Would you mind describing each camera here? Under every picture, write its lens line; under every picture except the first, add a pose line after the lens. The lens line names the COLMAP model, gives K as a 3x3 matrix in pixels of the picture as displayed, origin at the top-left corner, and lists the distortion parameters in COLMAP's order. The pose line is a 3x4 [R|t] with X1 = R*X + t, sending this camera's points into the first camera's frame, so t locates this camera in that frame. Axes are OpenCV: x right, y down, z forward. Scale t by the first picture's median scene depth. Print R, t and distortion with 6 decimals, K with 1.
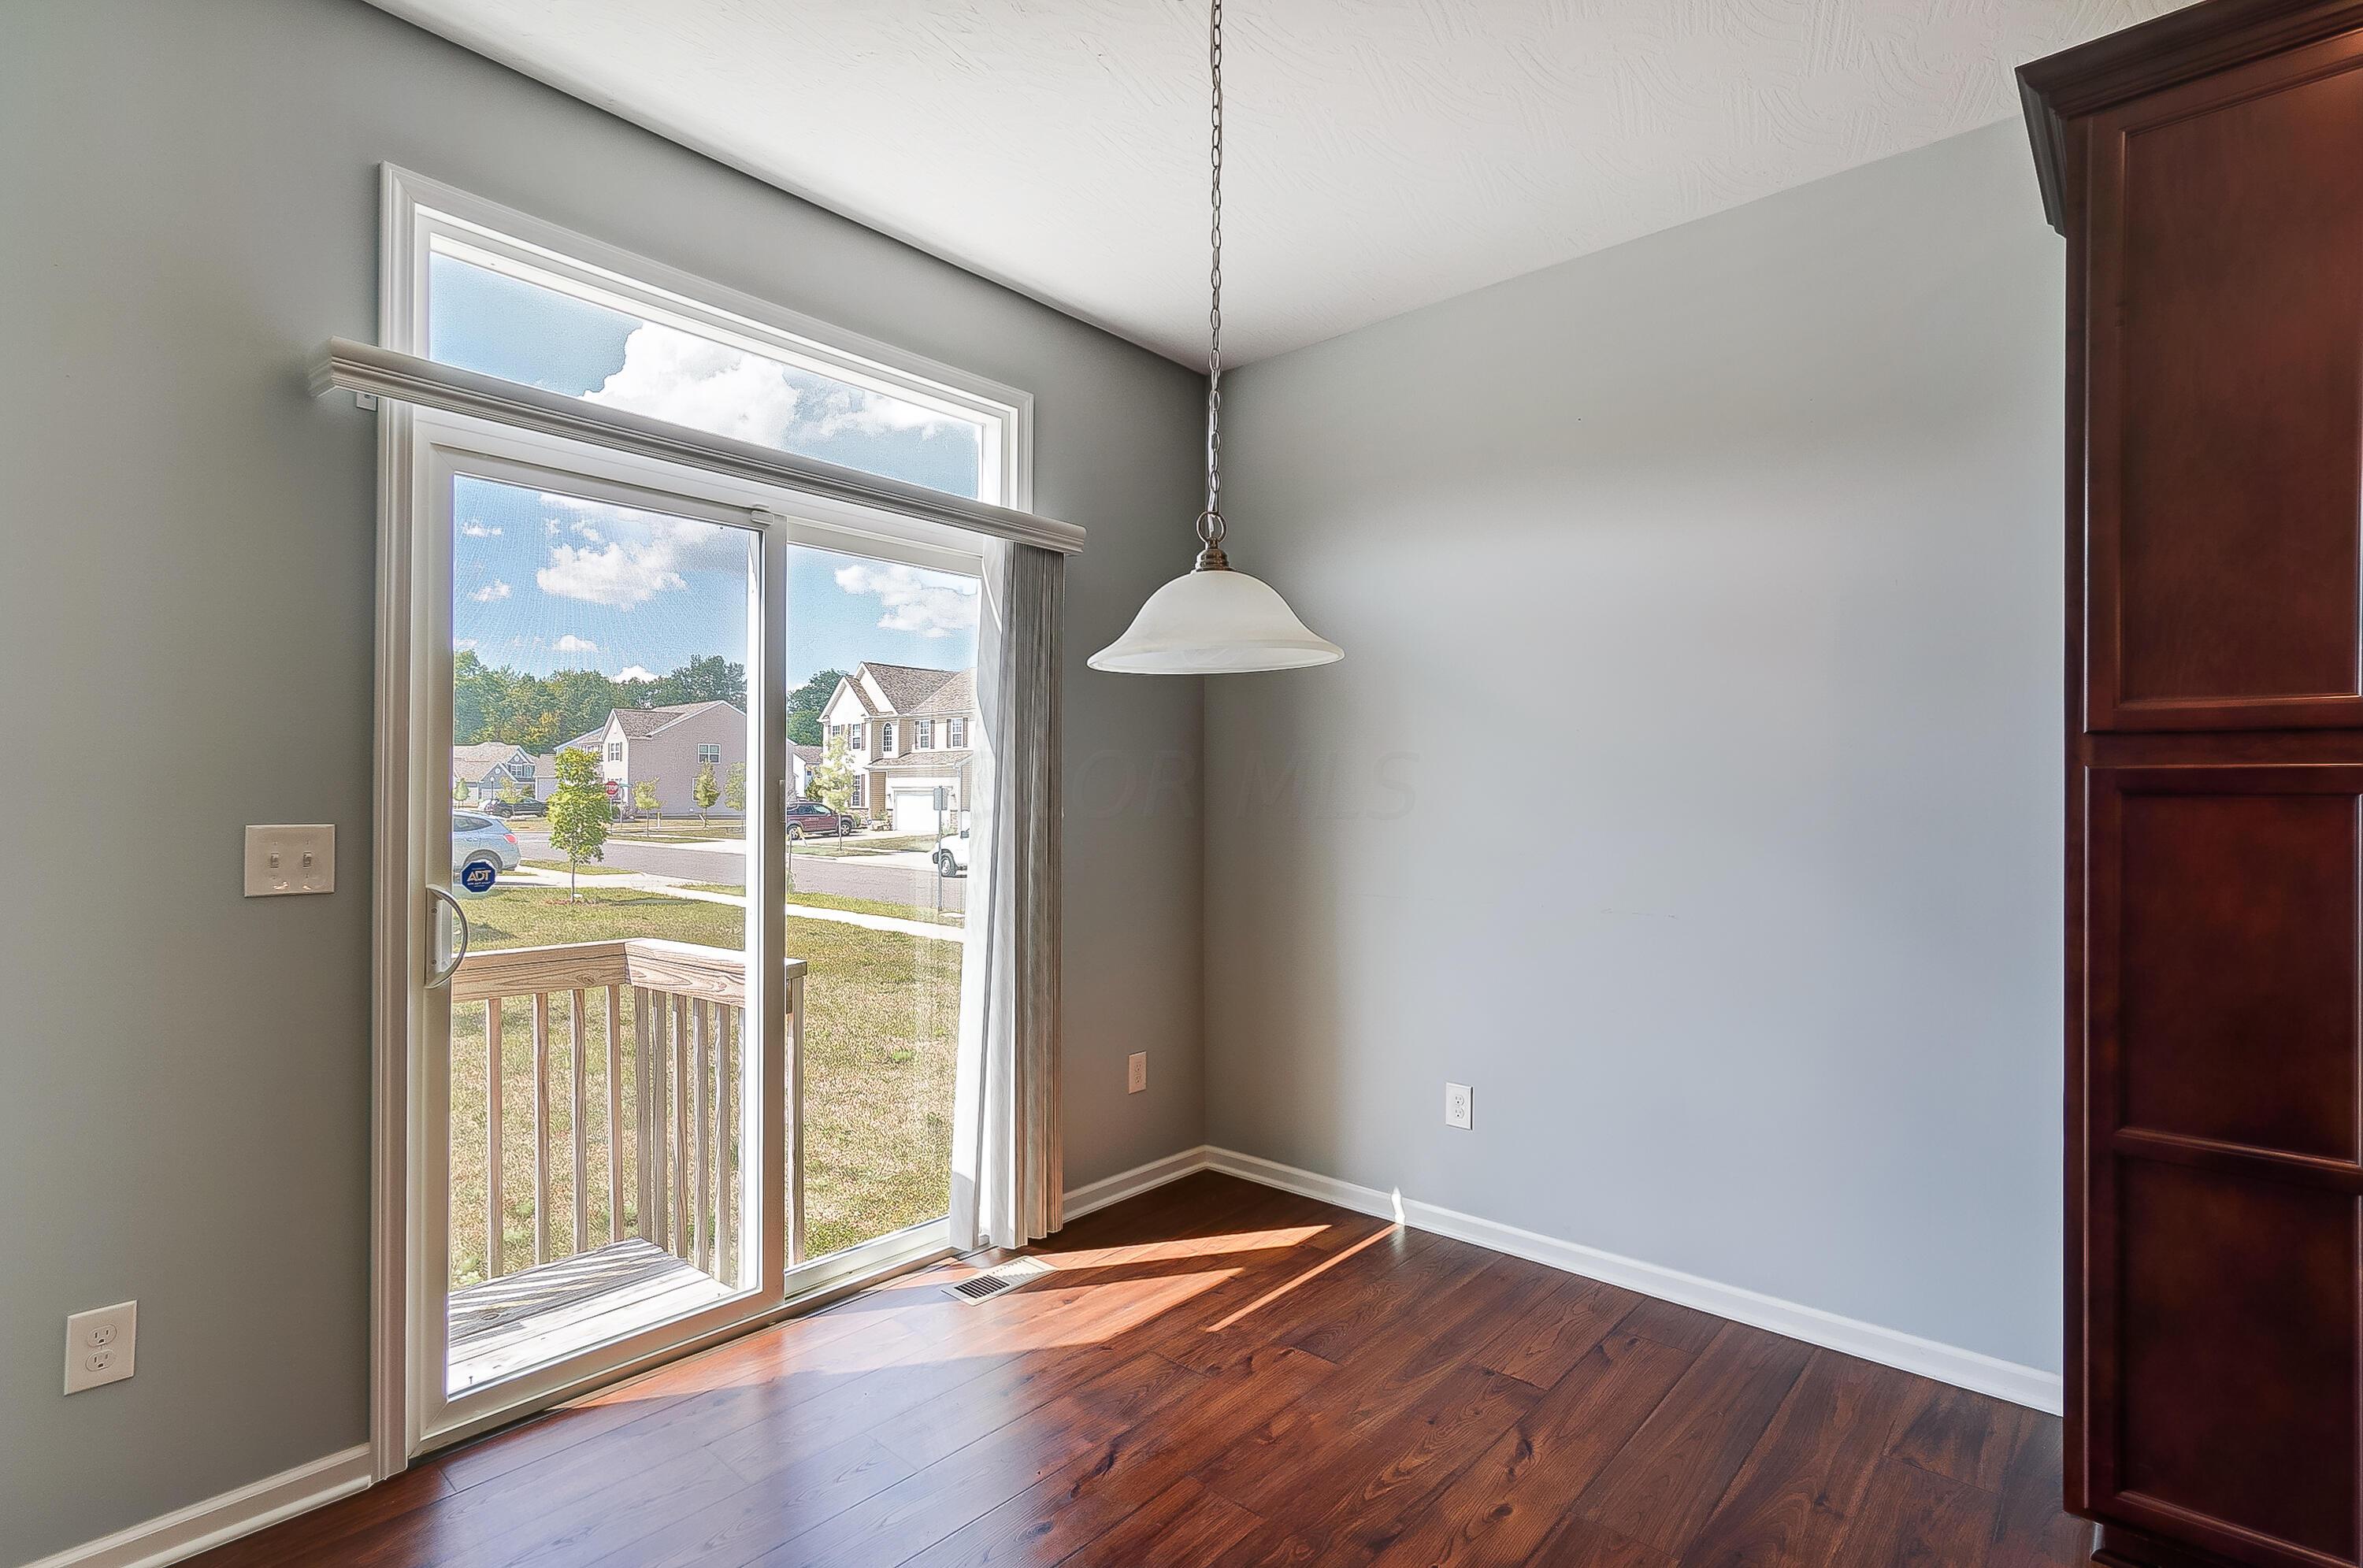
lens RADIAL K [[1090.2, 0, 1183.4], [0, 1090.2, 789.5], [0, 0, 1]] dist [-0.003984, -0.000427]
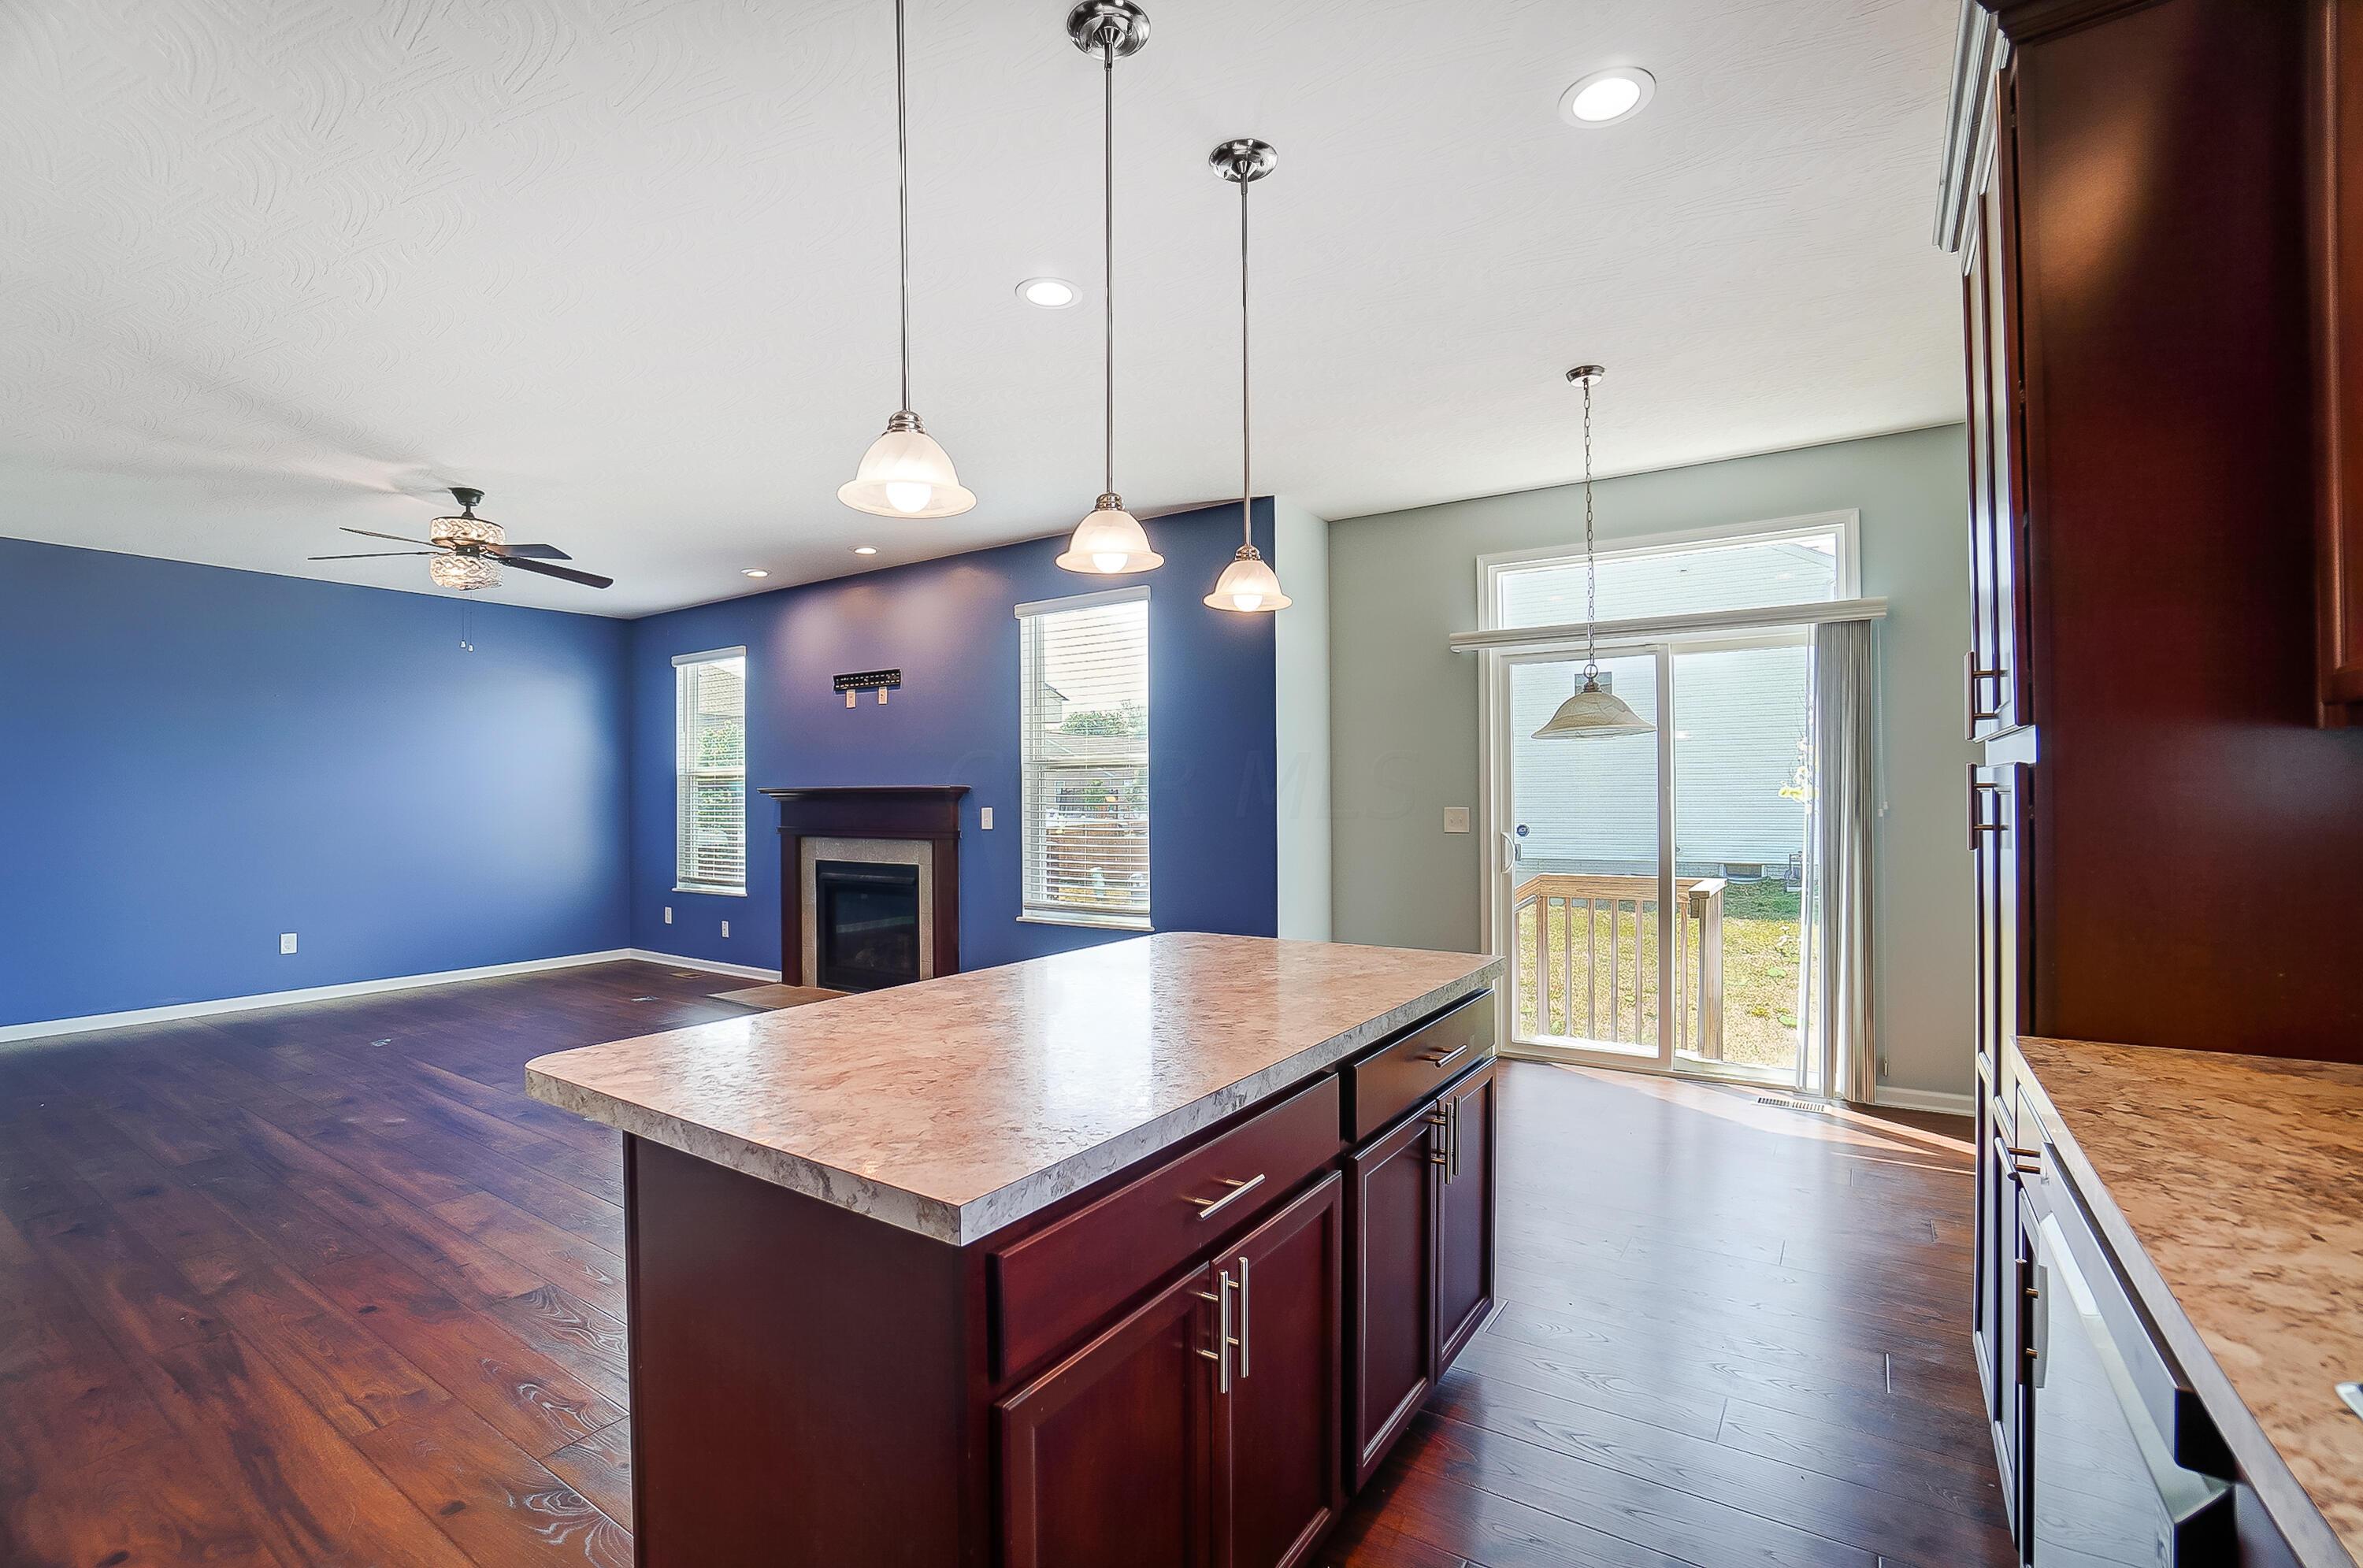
lens RADIAL K [[1045.8, 0, 1172.3], [0, 1045.8, 788.4], [0, 0, 1]] dist [-0.004896, -0.000566]
pose [[0.144448, -0.011113, -0.989450, 1.277786], [0.016824, 0.999820, -0.008774, -0.005147], [0.989369, -0.015379, 0.144609, -0.091790]]
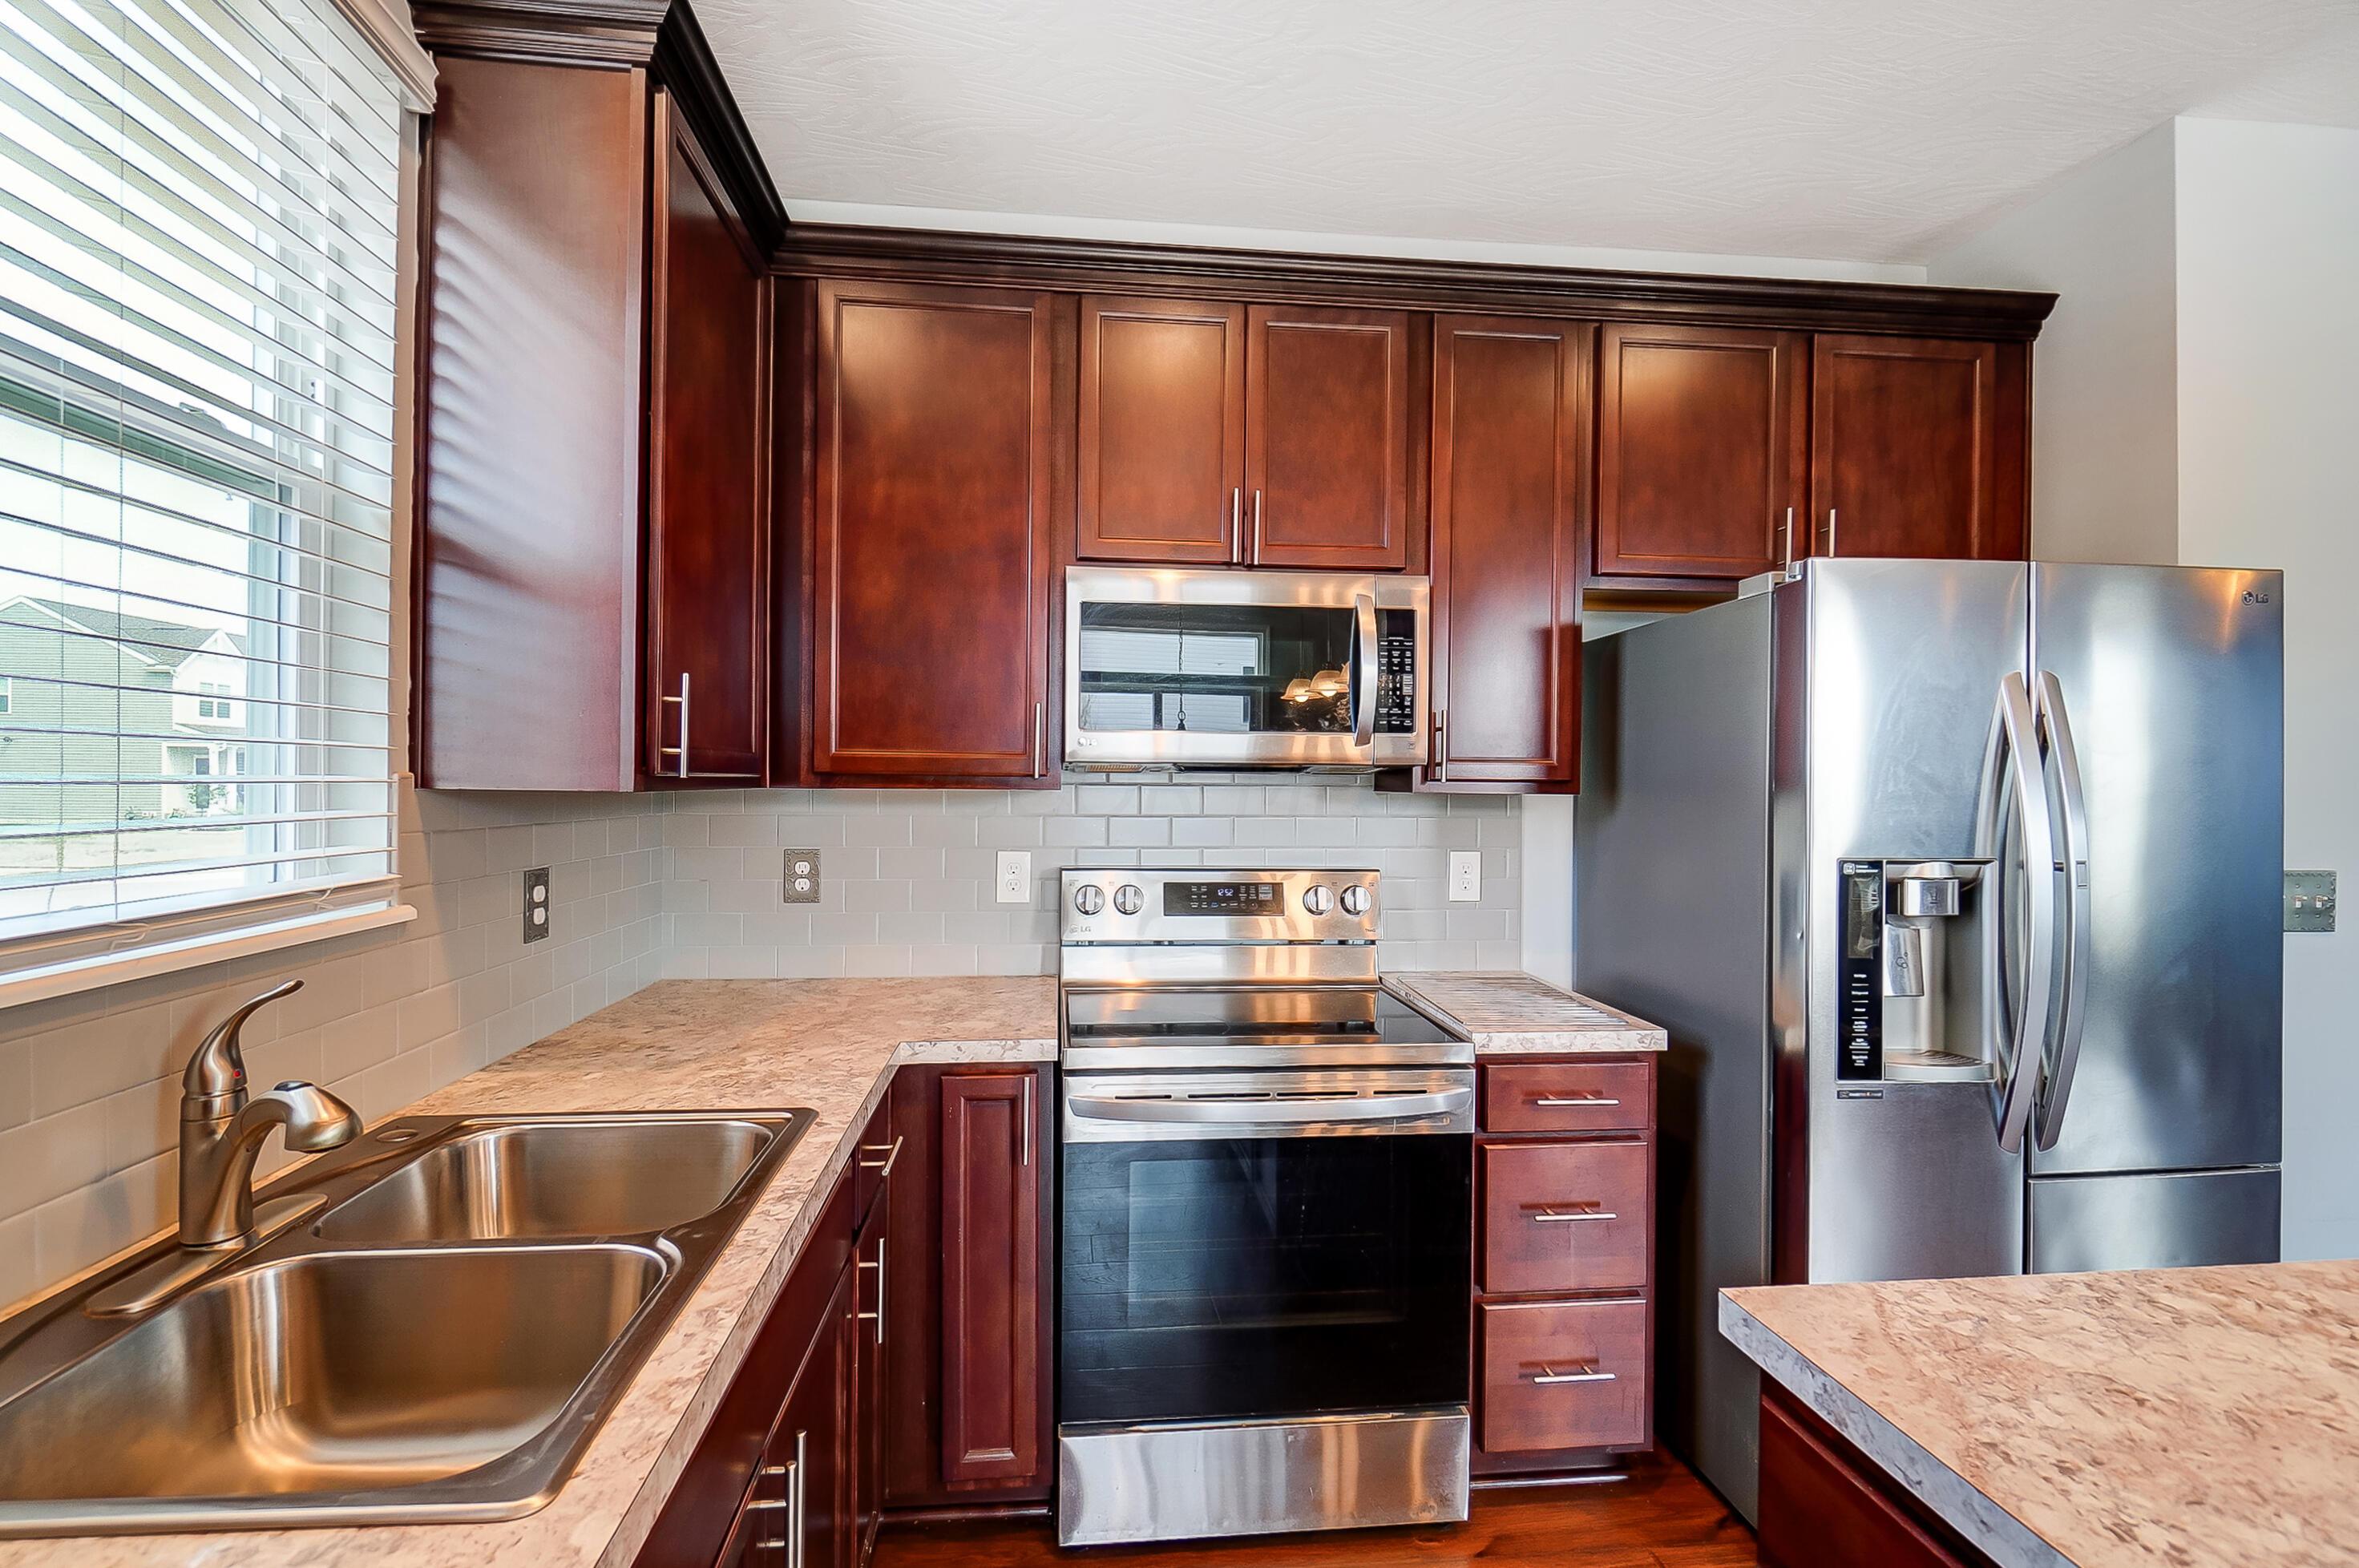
lens RADIAL K [[1044.2, 0, 1168.3], [0, 1044.2, 785.3], [0, 0, 1]] dist [-0.004896, -0.000566]
pose [[-0.752667, -0.015458, 0.658220, 0.796145], [-0.021371, 0.999771, -0.000959, -0.039169], [-0.658055, -0.014788, -0.752825, 0.307231]]
